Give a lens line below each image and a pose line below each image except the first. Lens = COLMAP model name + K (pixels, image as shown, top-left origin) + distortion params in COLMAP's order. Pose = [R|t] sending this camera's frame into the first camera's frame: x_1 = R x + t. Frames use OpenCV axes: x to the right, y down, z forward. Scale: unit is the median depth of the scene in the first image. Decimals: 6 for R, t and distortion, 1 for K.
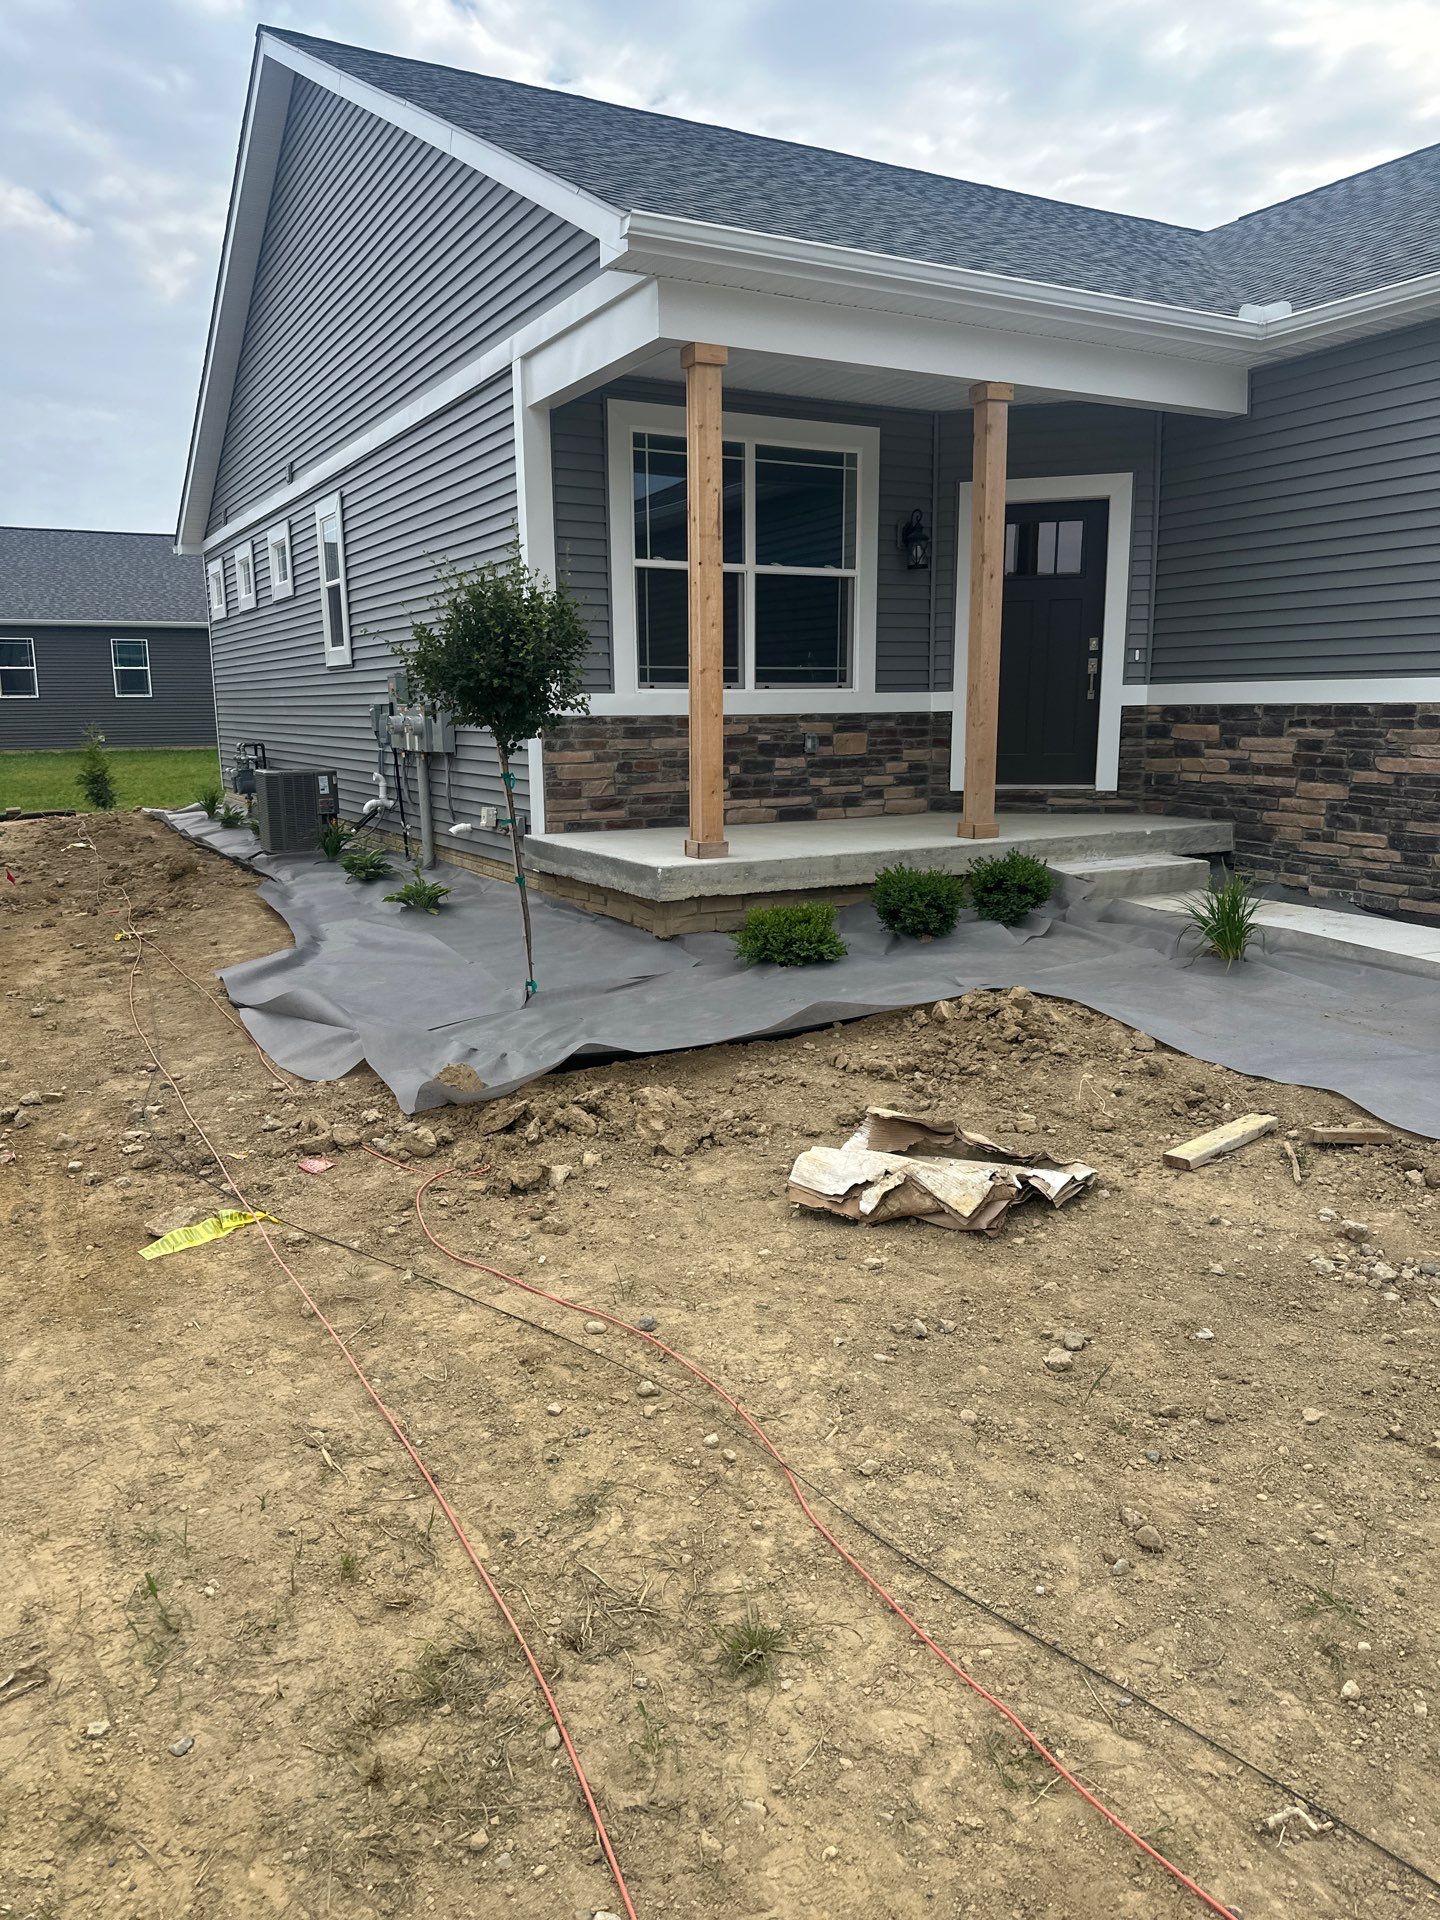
lens RADIAL K [[1335.8, 0, 720.0], [0, 1335.8, 960.0], [0, 0, 1]] dist [0.169770, -0.354474]
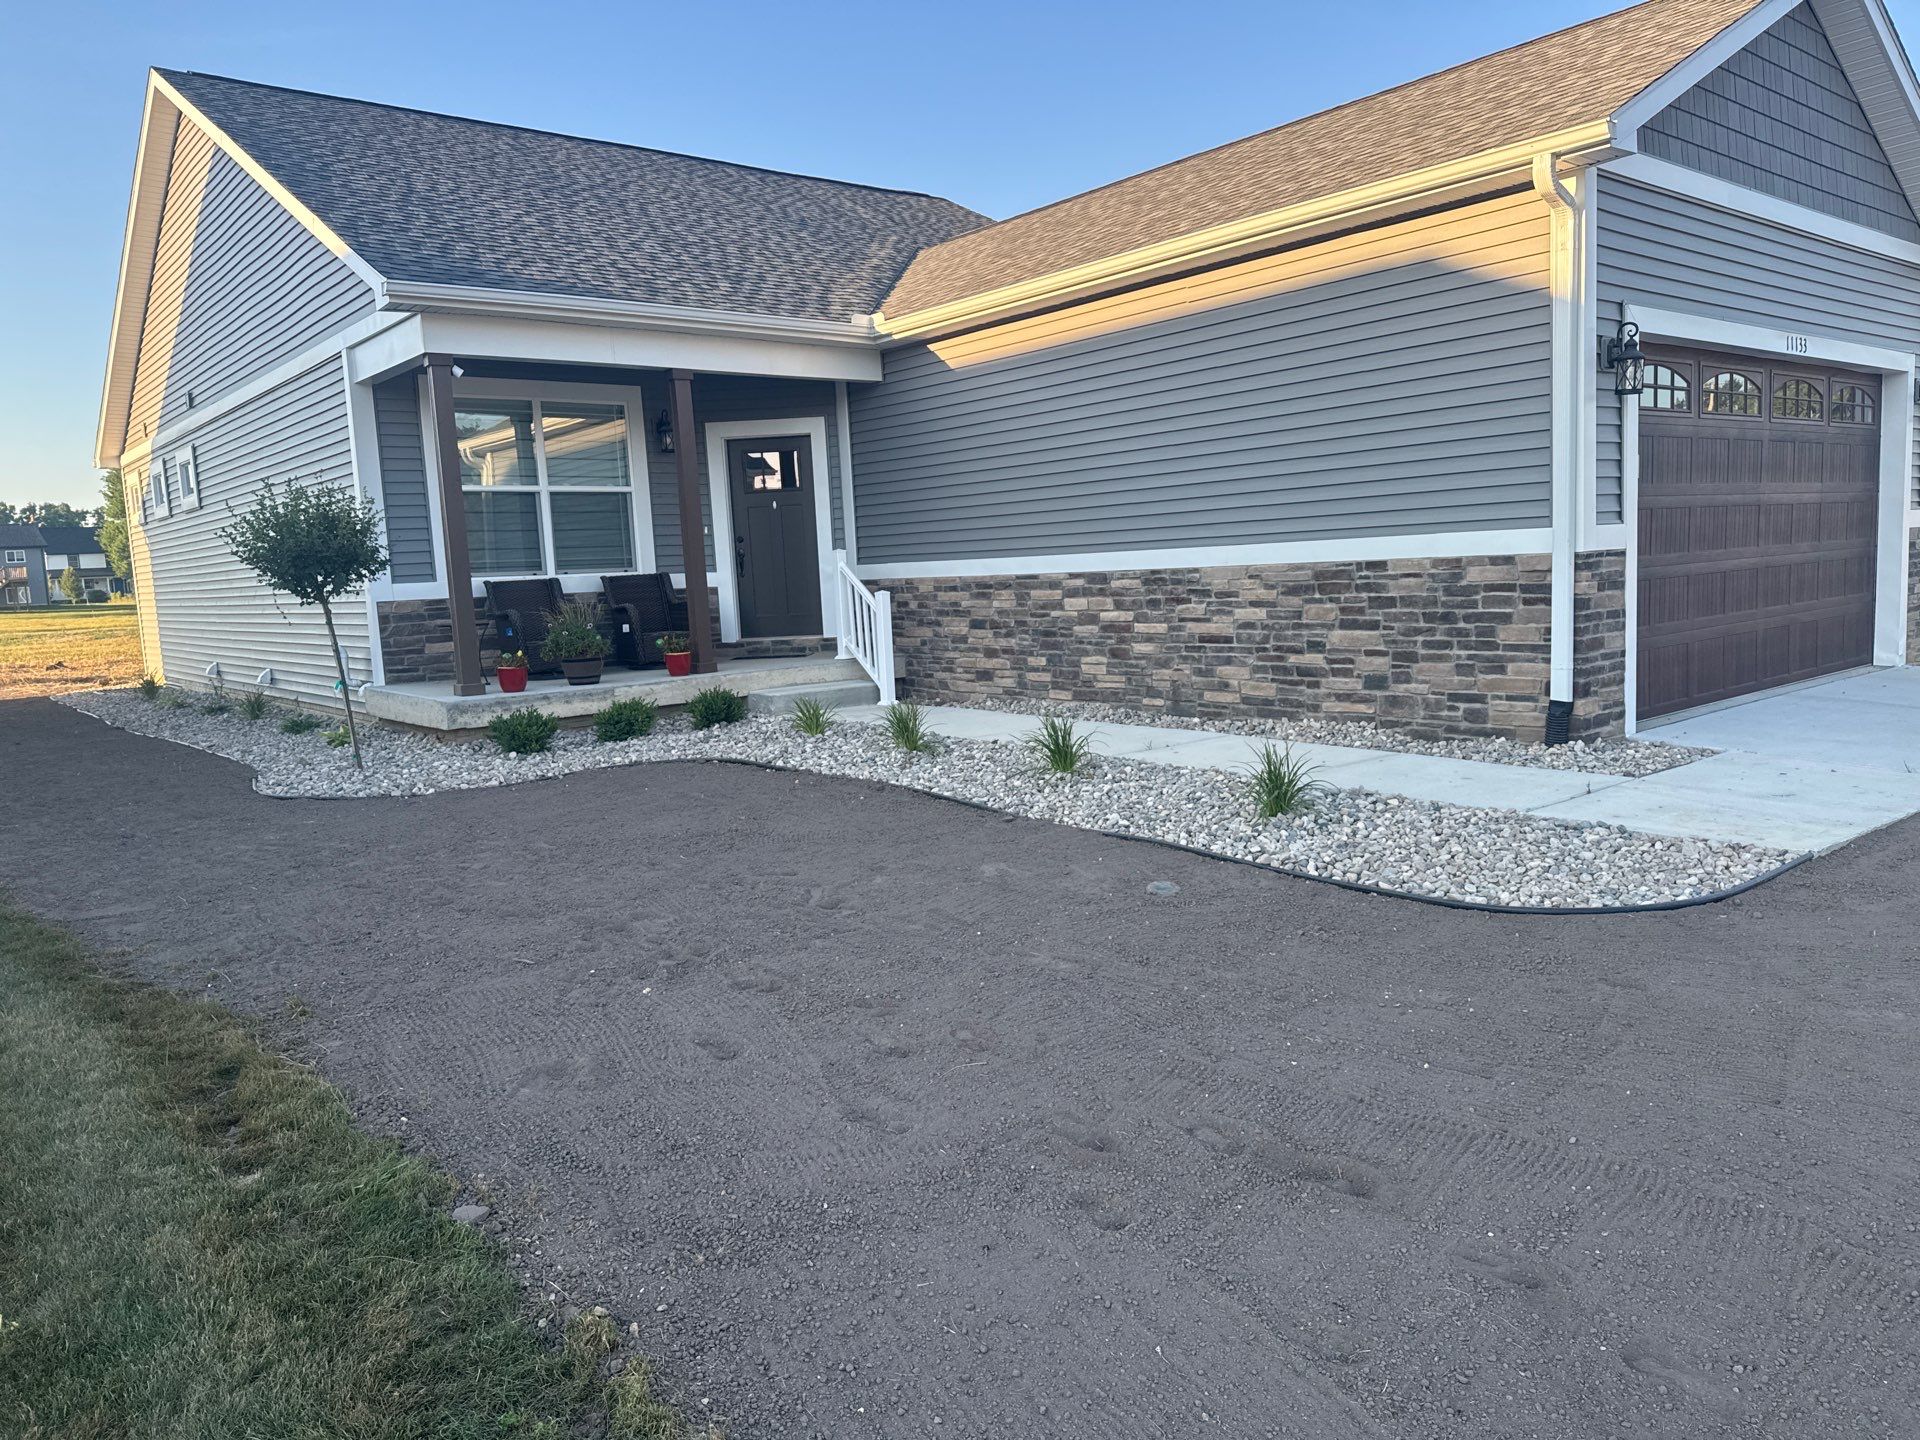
lens RADIAL K [[1351.1, 0, 960.0], [0, 1351.1, 720.0], [0, 0, 1]] dist [0.060823, -0.058260]
pose [[0.984789, -0.048088, 0.166968, 0.208400], [0.060927, 0.995495, -0.072640, 0.071841], [-0.162723, 0.081708, 0.983283, -0.422460]]
